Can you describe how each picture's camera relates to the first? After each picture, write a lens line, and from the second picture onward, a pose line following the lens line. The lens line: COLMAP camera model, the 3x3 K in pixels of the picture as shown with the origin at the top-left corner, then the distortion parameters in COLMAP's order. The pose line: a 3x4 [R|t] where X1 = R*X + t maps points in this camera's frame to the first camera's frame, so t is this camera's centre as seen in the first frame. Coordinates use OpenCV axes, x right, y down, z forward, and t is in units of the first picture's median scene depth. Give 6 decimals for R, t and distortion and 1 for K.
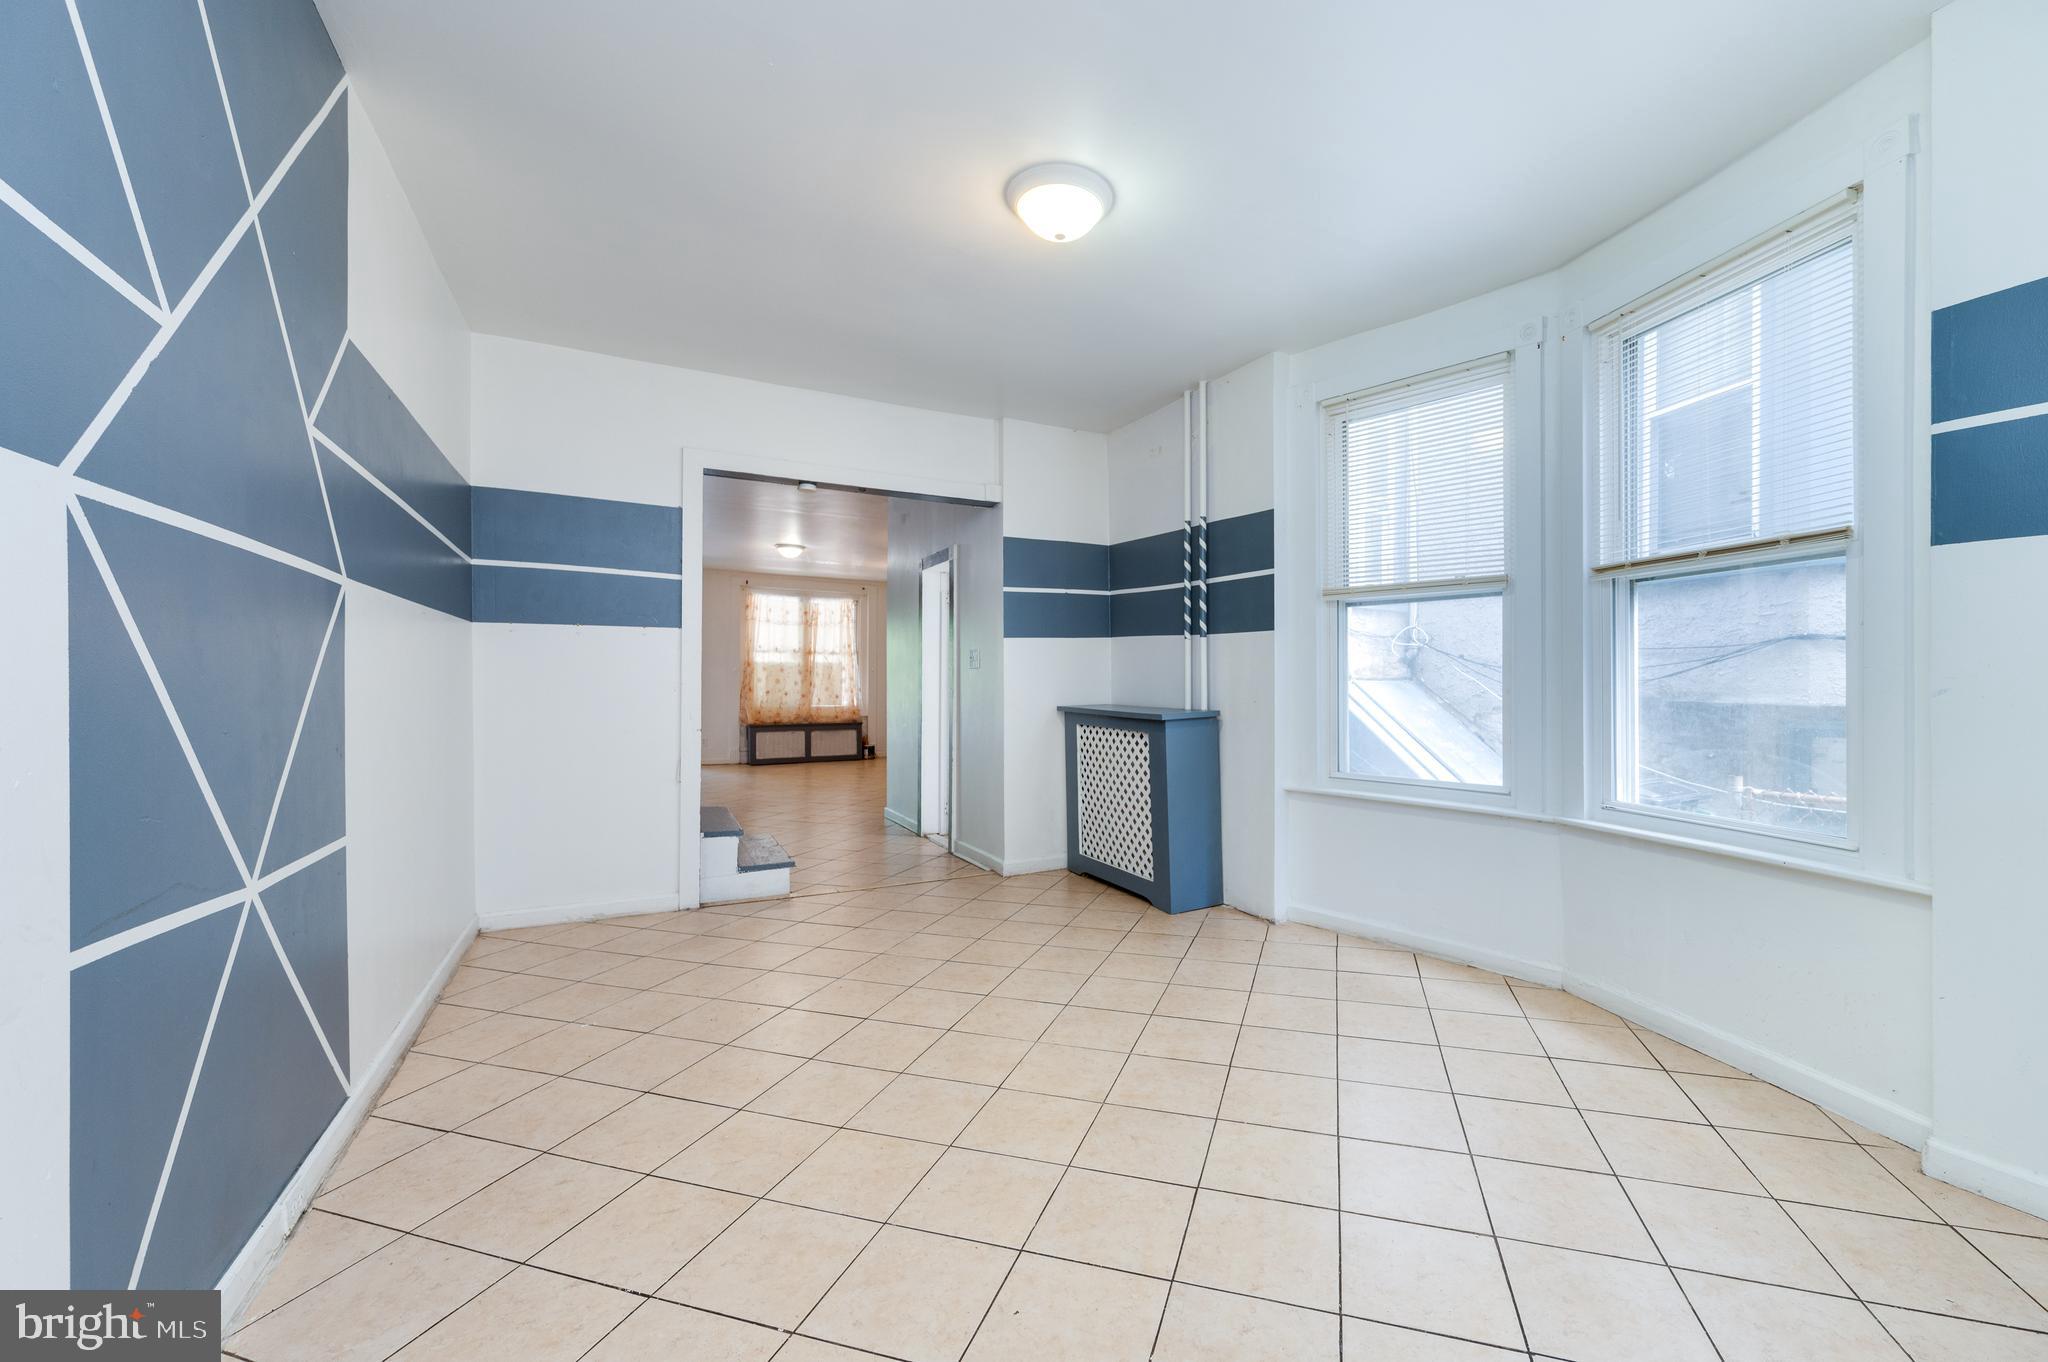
lens RADIAL K [[812.6, 0, 1037.3], [0, 812.6, 685.4], [0, 0, 1]] dist [0.010563, -0.001492]
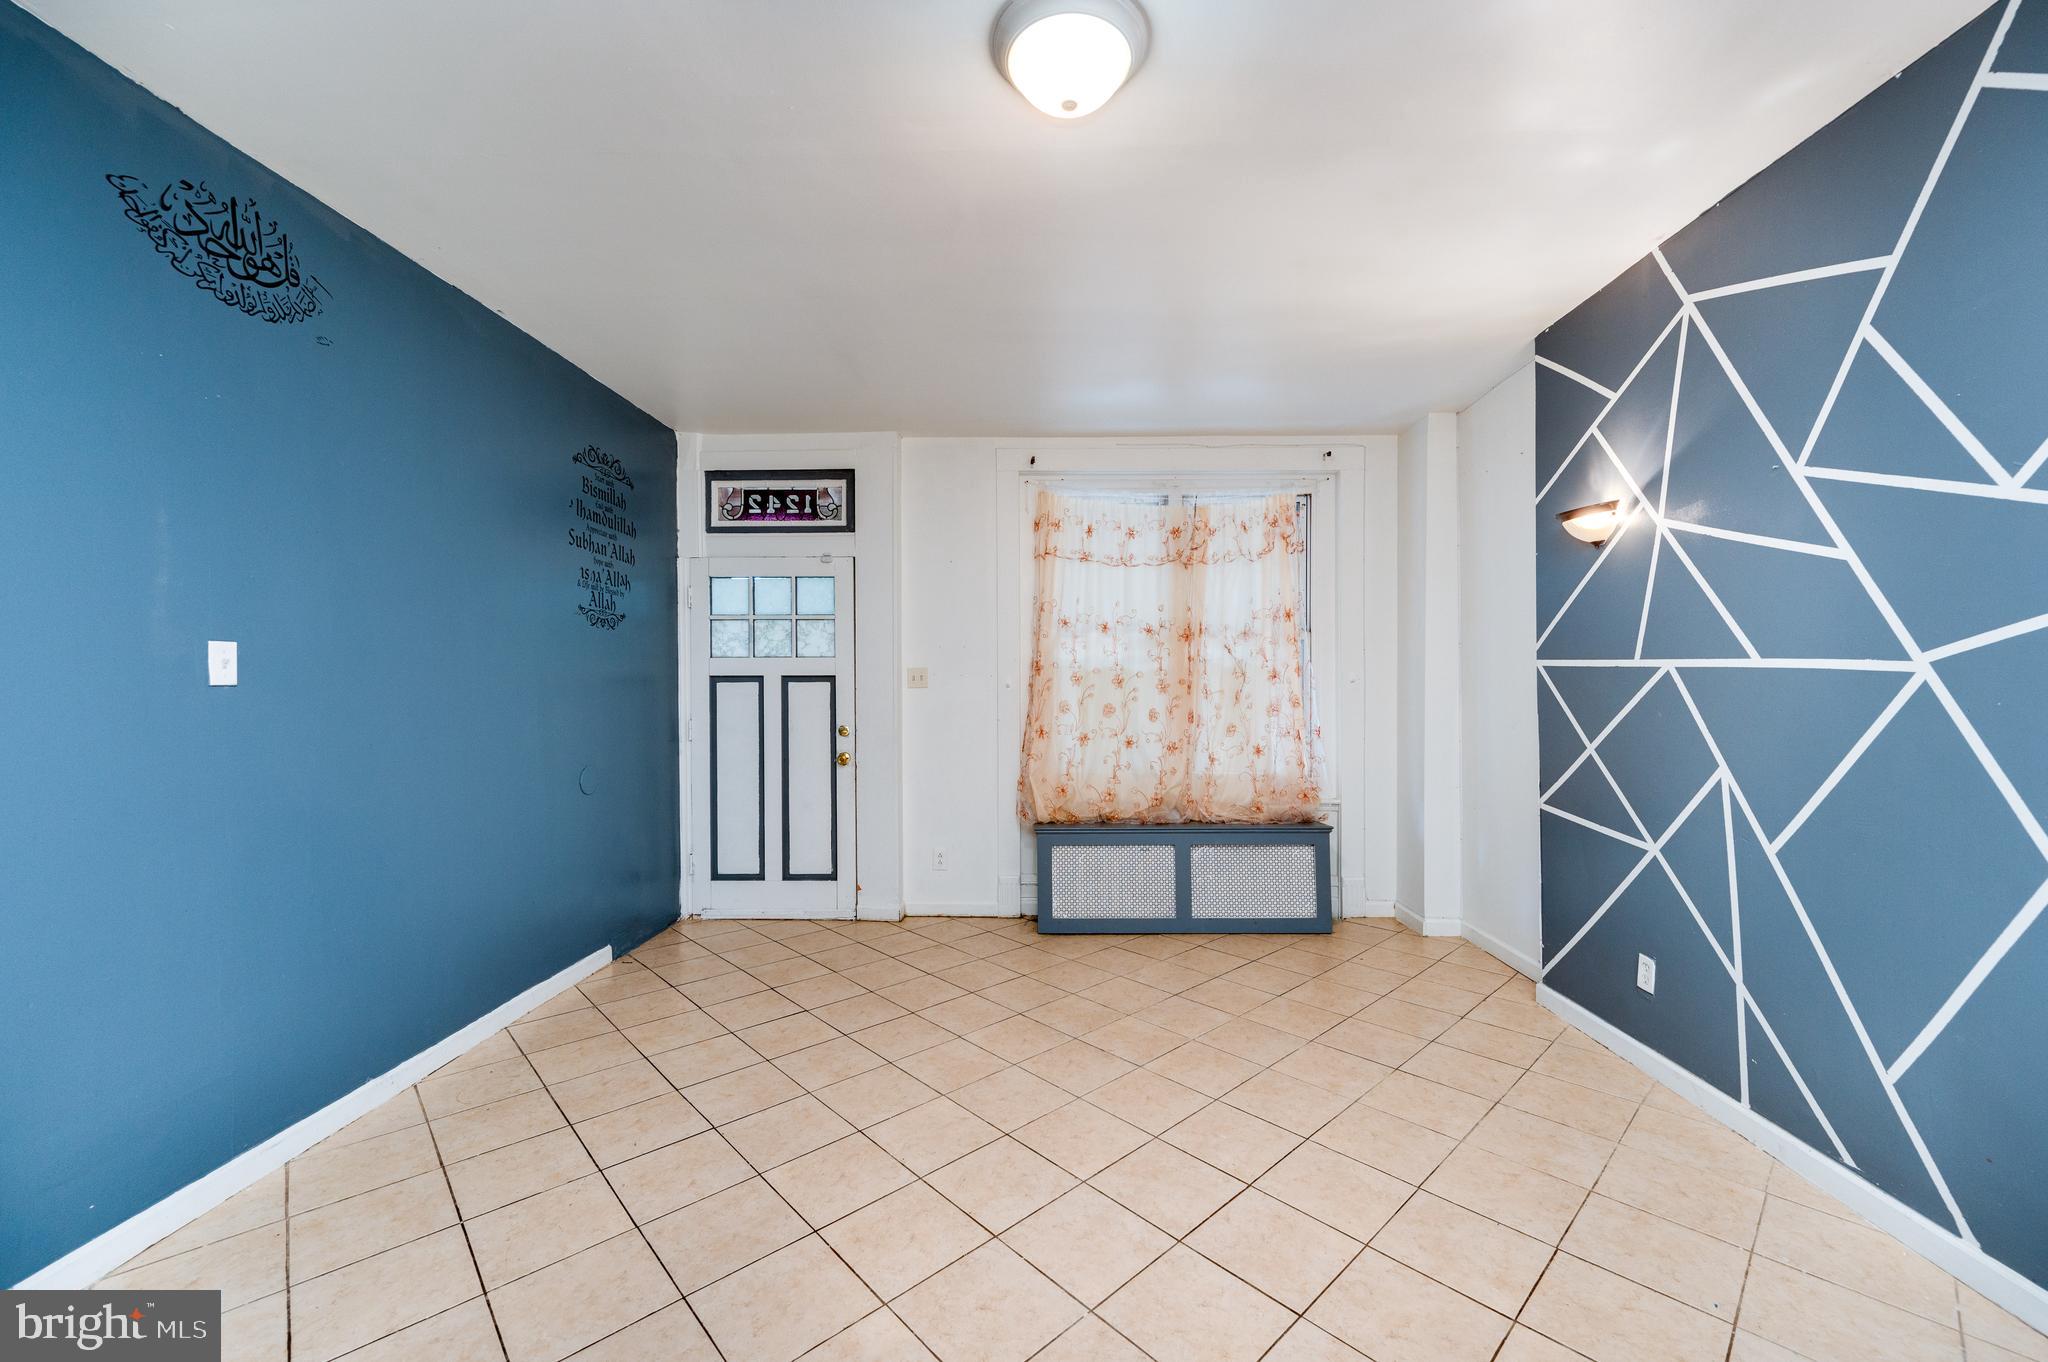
lens RADIAL K [[812.6, 0, 1086.9], [0, 812.6, 692.6], [0, 0, 1]] dist [0.010563, -0.001492]
pose [[0.916776, -0.005574, -0.399364, -0.172477], [0.005996, 0.999982, -0.000193, -0.013398], [0.399357, -0.002218, 0.916793, 0.637093]]
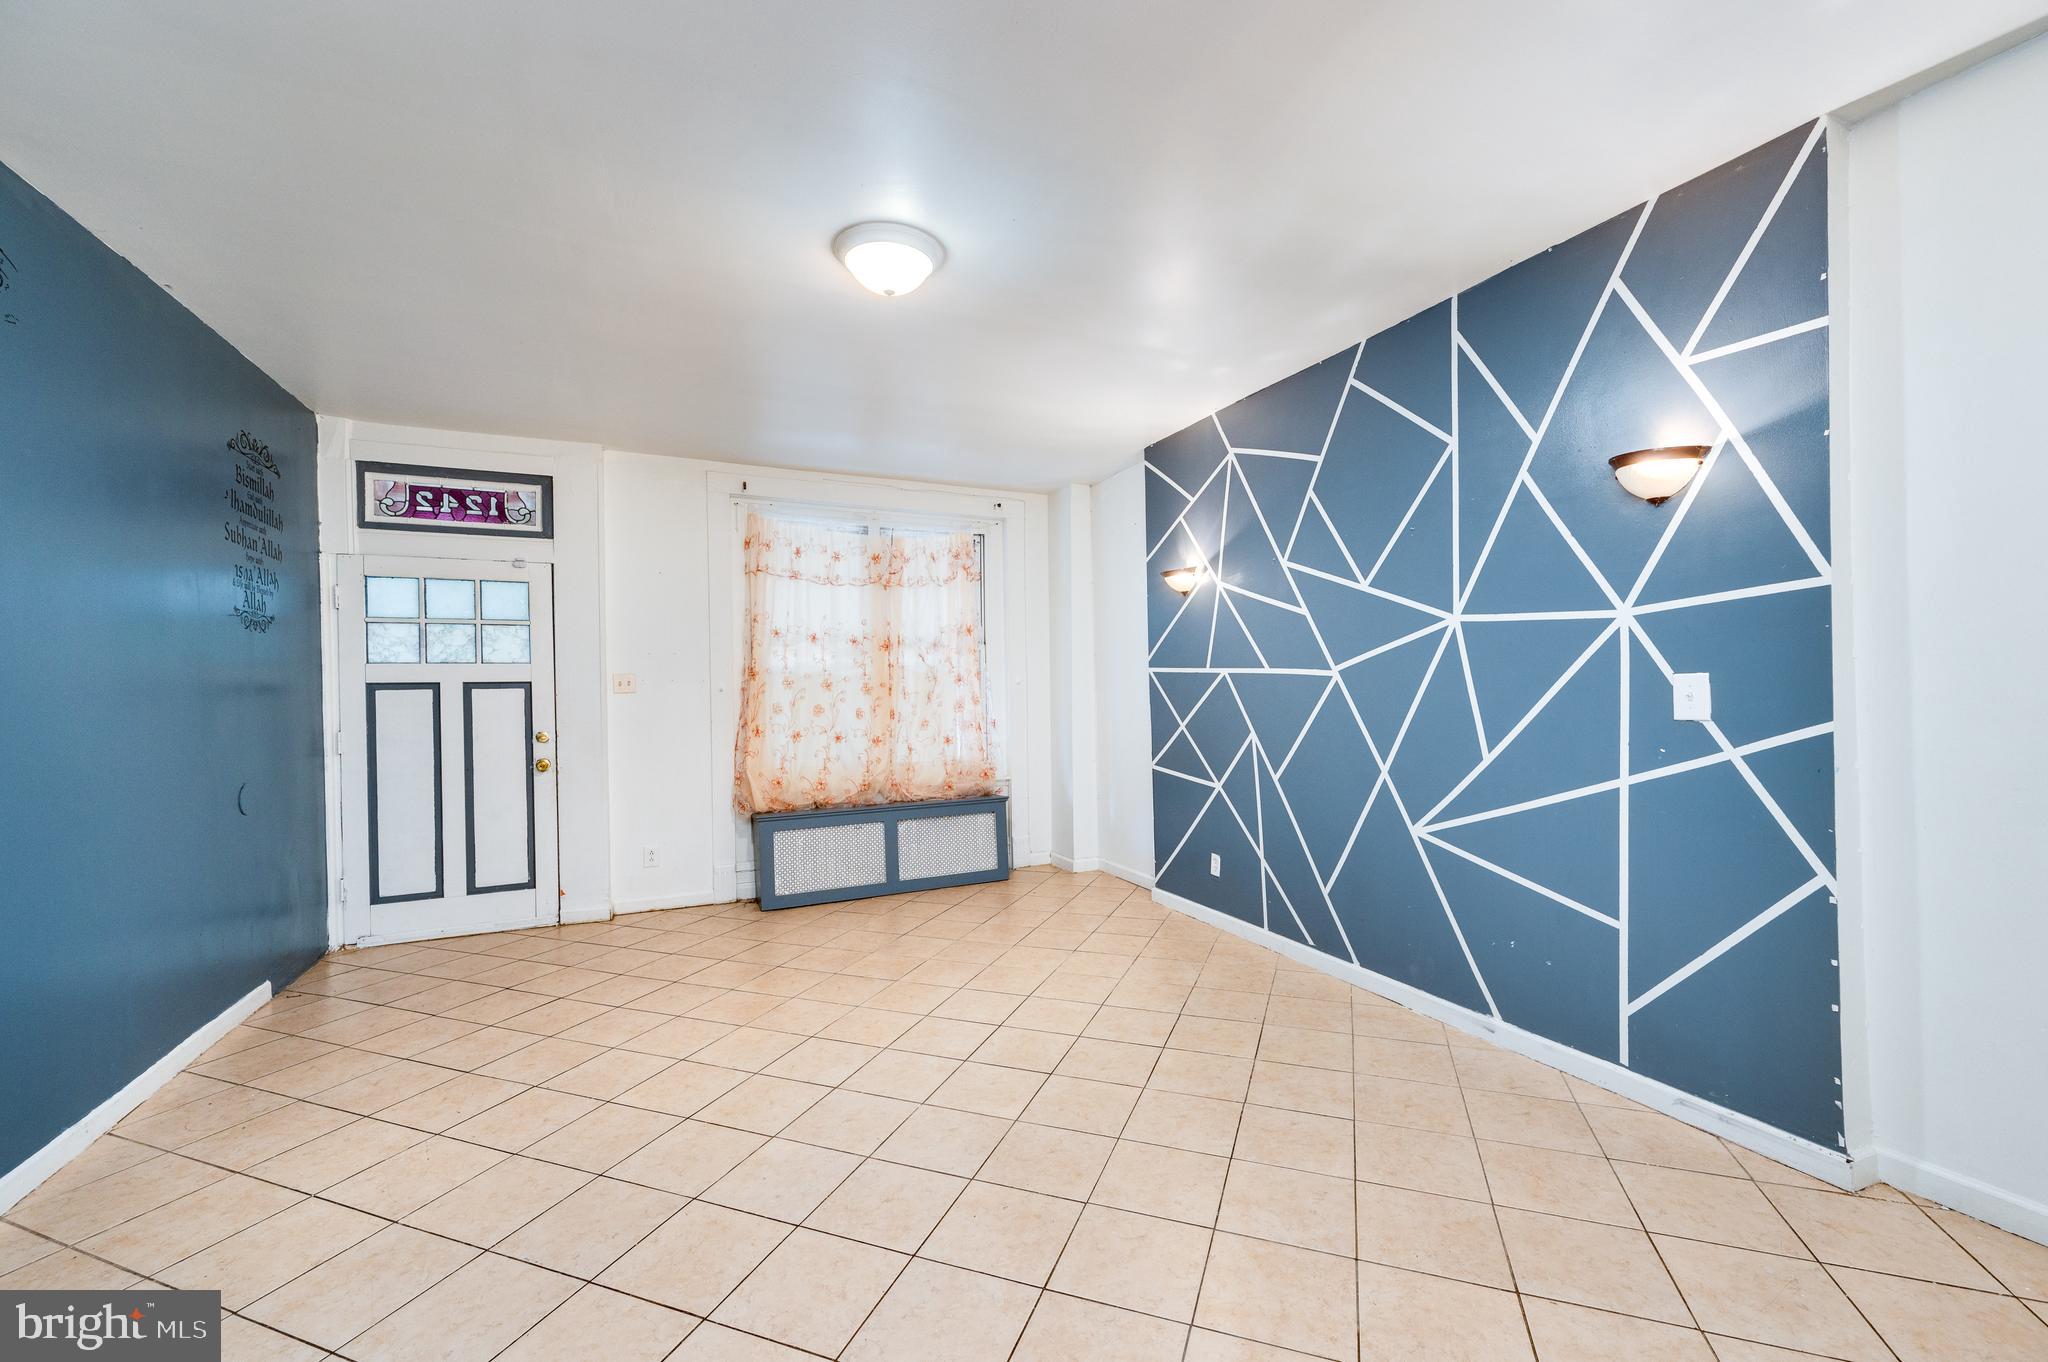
lens RADIAL K [[812.6, 0, 1065.1], [0, 812.6, 691.0], [0, 0, 1]] dist [0.010563, -0.001492]
pose [[0.999265, -0.020085, 0.032659, -0.198141], [0.020085, 0.999798, 0.000321, -0.013026], [-0.032659, 0.000336, 0.999467, 0.548343]]
